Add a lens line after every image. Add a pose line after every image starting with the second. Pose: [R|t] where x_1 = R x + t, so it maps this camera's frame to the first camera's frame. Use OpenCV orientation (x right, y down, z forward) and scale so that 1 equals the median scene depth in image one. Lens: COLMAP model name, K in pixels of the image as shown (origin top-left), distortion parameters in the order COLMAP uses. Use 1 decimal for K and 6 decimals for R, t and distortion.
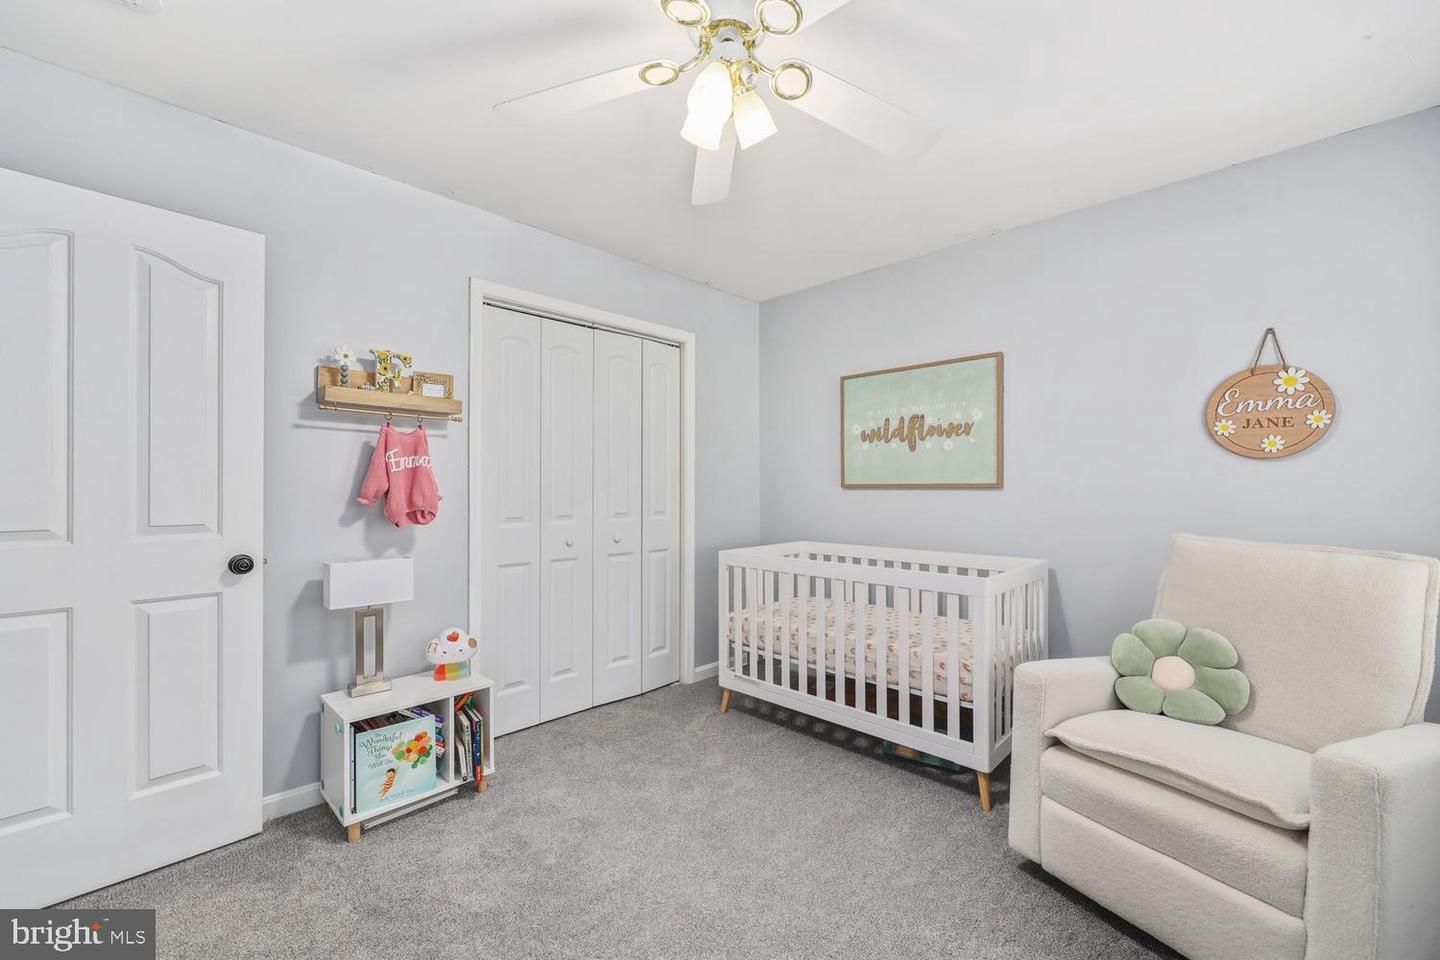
lens RADIAL K [[591.0, 0, 711.4], [0, 591.0, 488.4], [0, 0, 1]] dist [-0.001519, 0.000388]
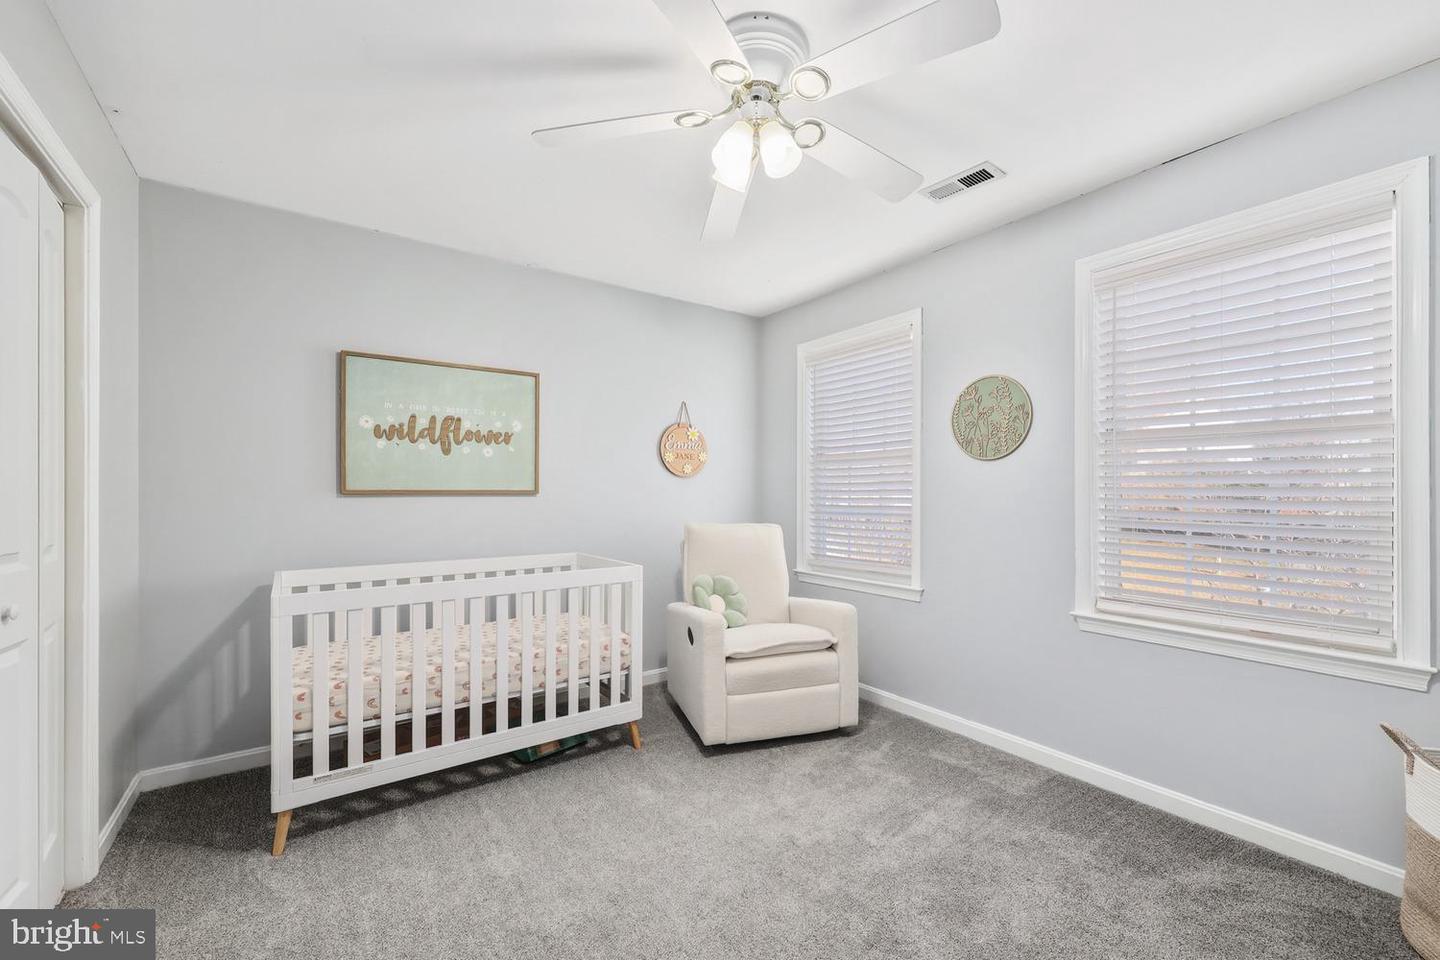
lens RADIAL K [[591.0, 0, 724.4], [0, 591.0, 490.6], [0, 0, 1]] dist [-0.001519, 0.000388]
pose [[0.147638, 0.000587, 0.989041, -0.553013], [-0.000242, 1.000000, -0.000557, -0.006309], [-0.989041, -0.000158, 0.147639, 0.455237]]
